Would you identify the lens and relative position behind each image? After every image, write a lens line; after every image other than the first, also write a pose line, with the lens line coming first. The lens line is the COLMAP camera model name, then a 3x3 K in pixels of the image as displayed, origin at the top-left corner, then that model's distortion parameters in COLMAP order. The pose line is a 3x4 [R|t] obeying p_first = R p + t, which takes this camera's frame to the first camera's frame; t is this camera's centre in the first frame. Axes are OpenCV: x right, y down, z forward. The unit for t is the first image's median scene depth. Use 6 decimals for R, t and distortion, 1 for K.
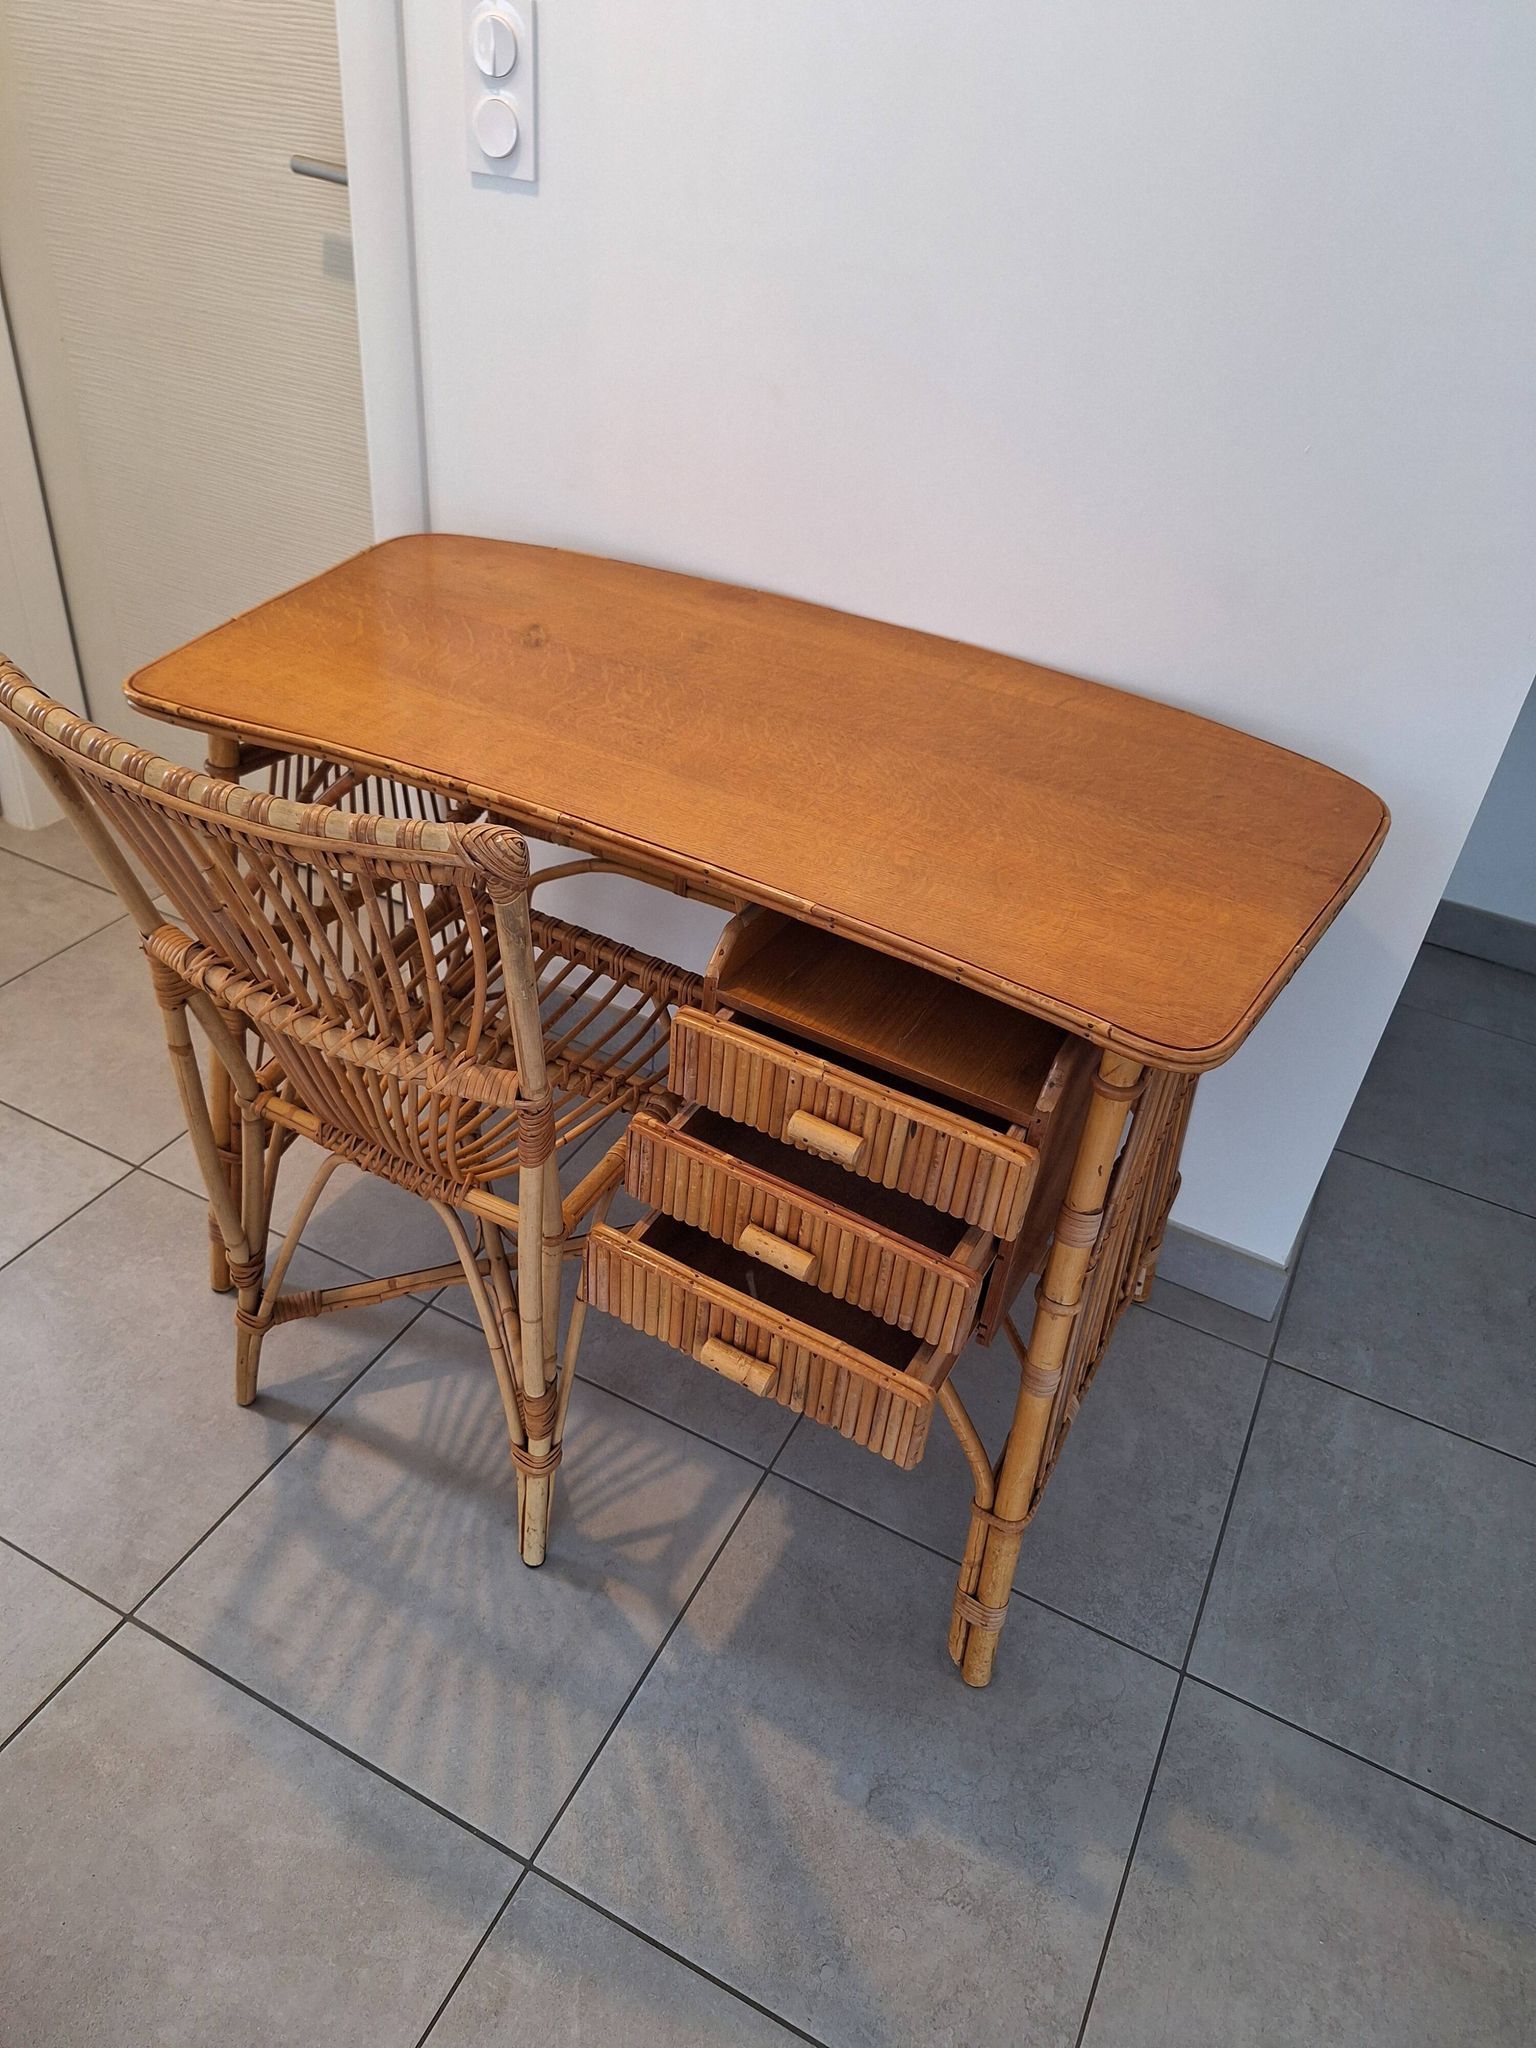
lens RADIAL K [[1462.8, 0, 756.5], [0, 1462.8, 1027.1], [0, 0, 1]] dist [0.035843, -0.049959]
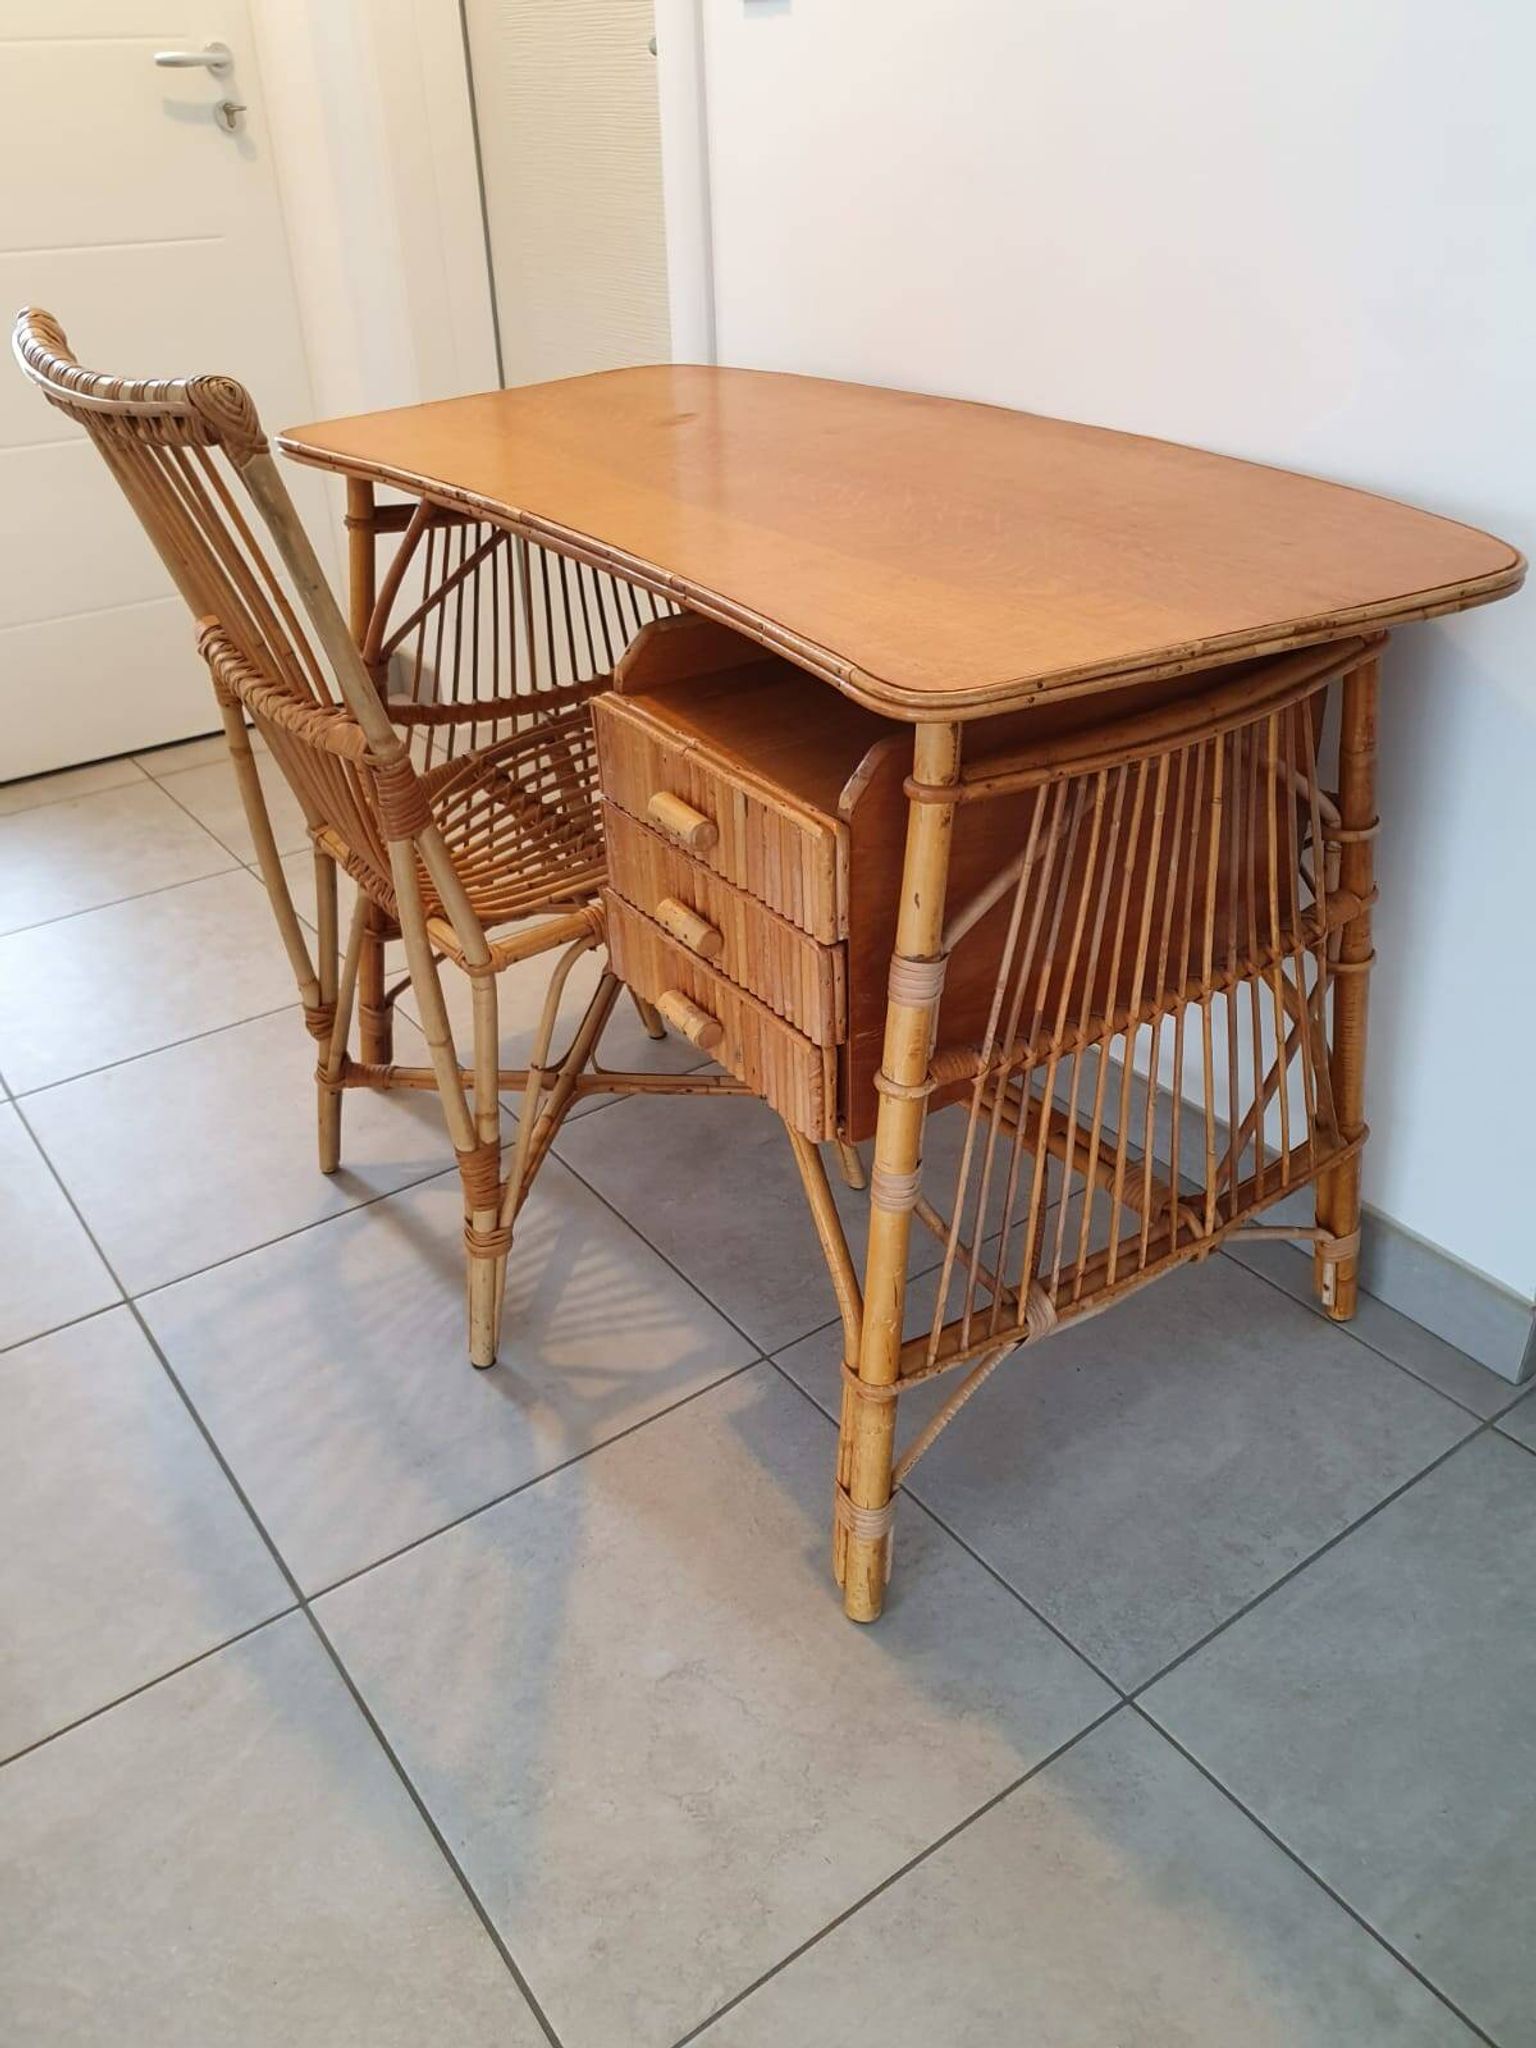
lens RADIAL K [[1642.3, 0, 764.8], [0, 1642.3, 1009.7], [0, 0, 1]] dist [-0.013108, 0.037965]
pose [[0.884520, 0.141334, -0.444578, 0.482502], [-0.191096, 0.979149, -0.068921, 0.199248], [0.425567, 0.145919, 0.893085, 0.125347]]
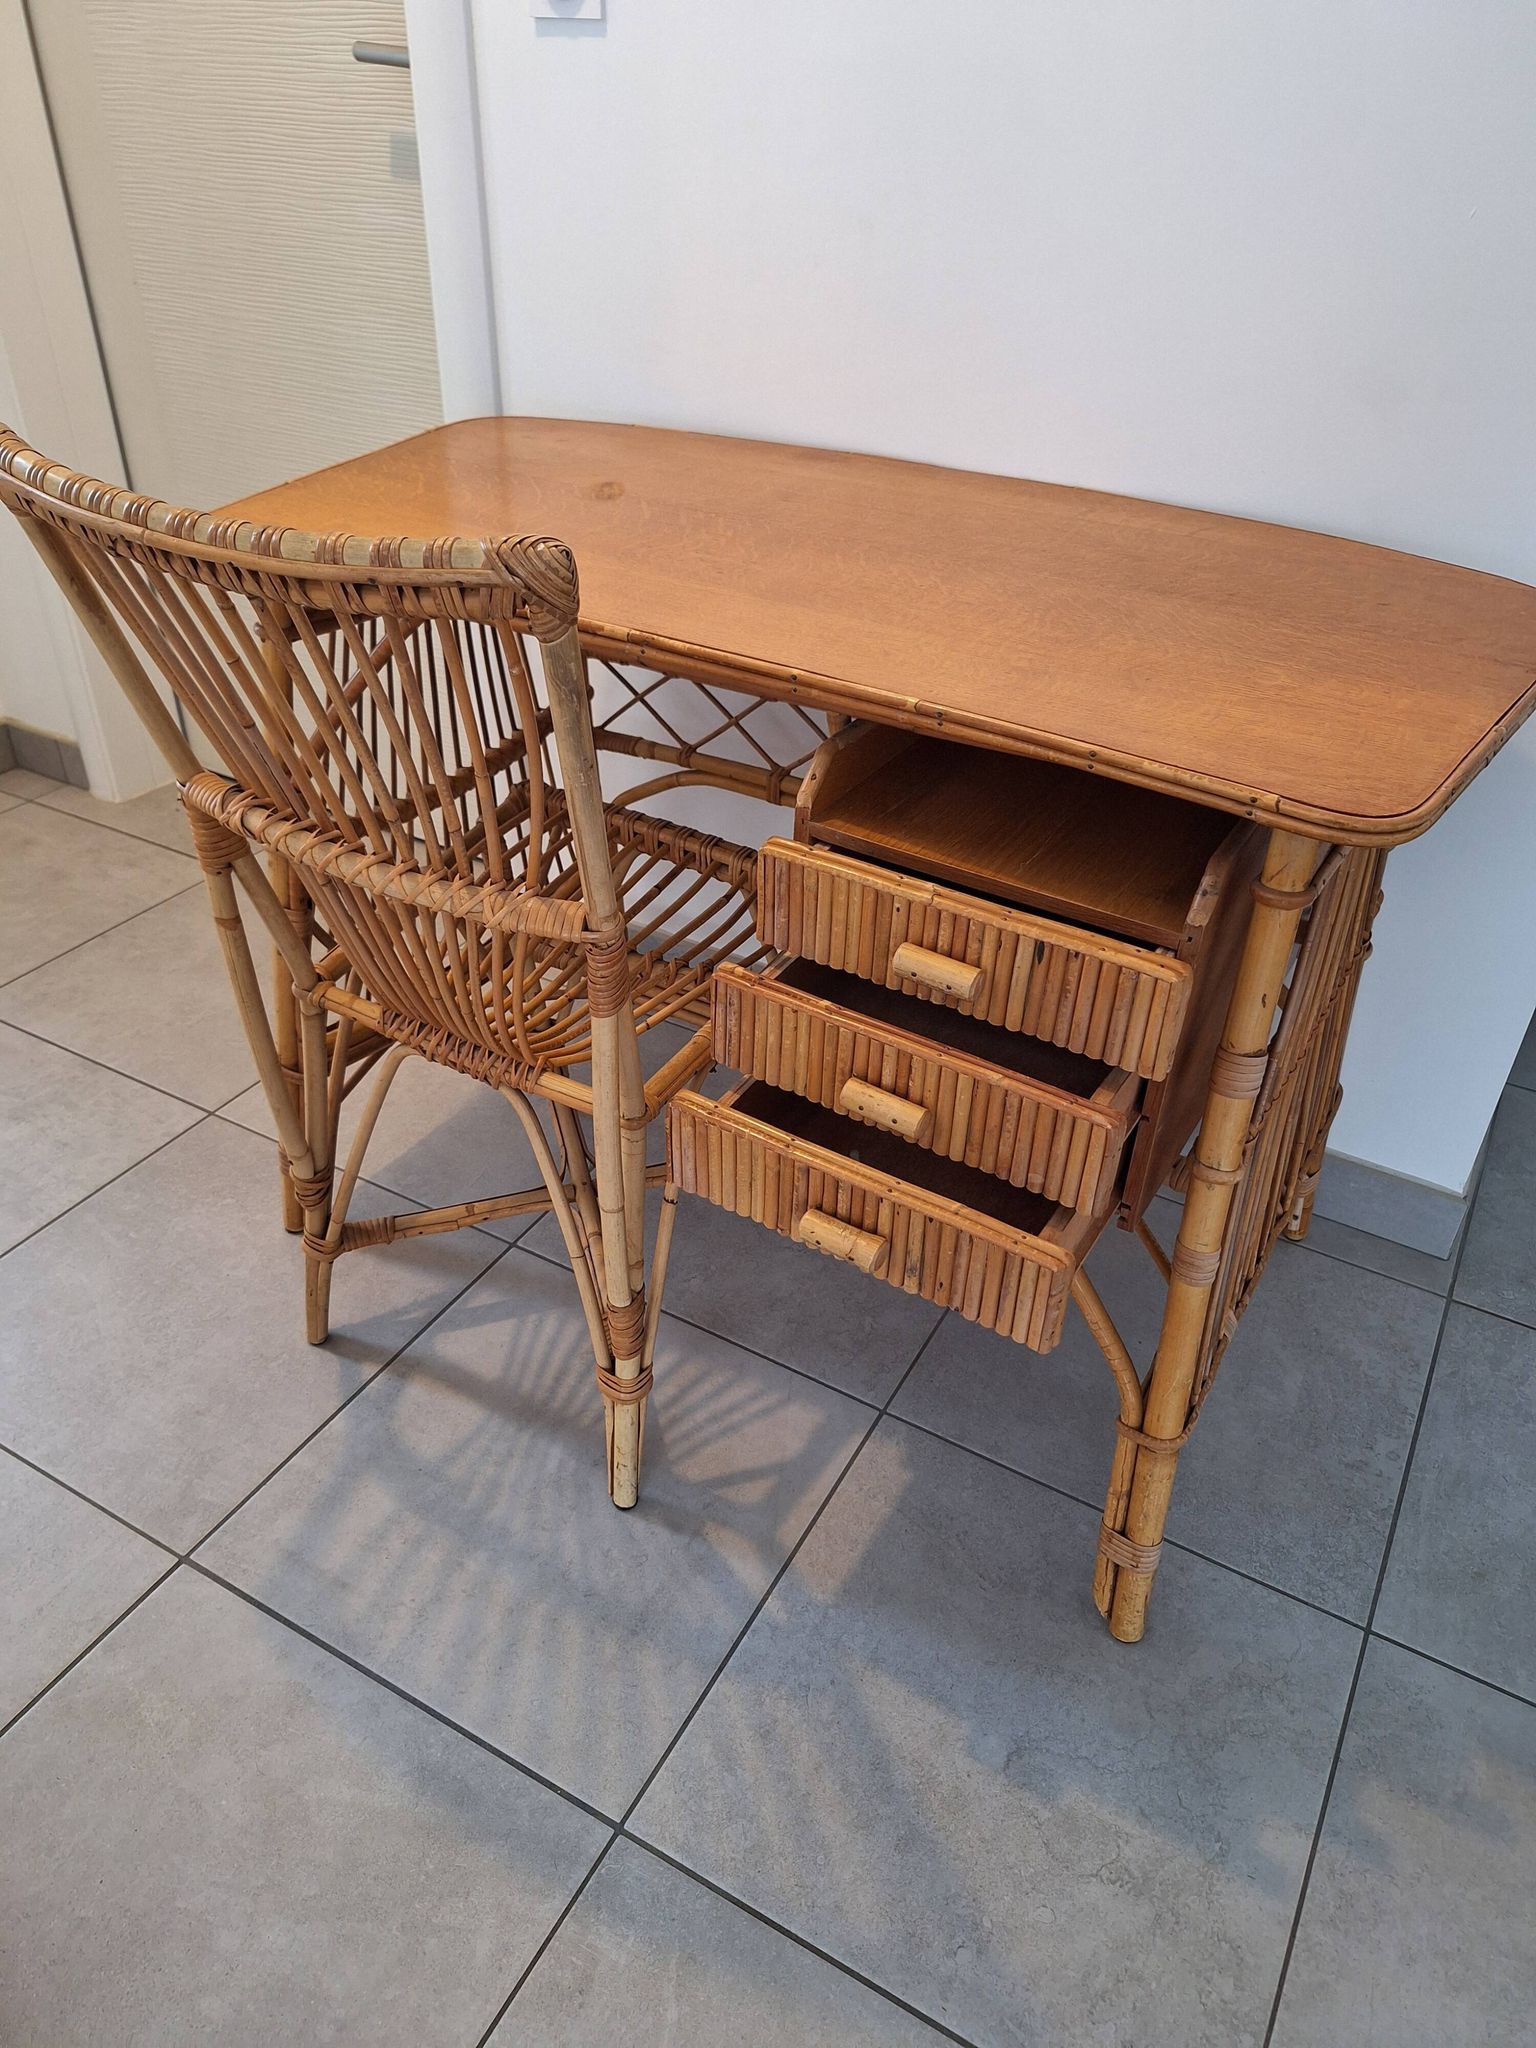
lens RADIAL K [[1462.8, 0, 766.1], [0, 1462.8, 1043.3], [0, 0, 1]] dist [0.035843, -0.049959]
pose [[0.997378, -0.022309, -0.068848, 0.003734], [0.020444, 0.999408, -0.027674, 0.117743], [0.069425, 0.026194, 0.997243, 0.108932]]
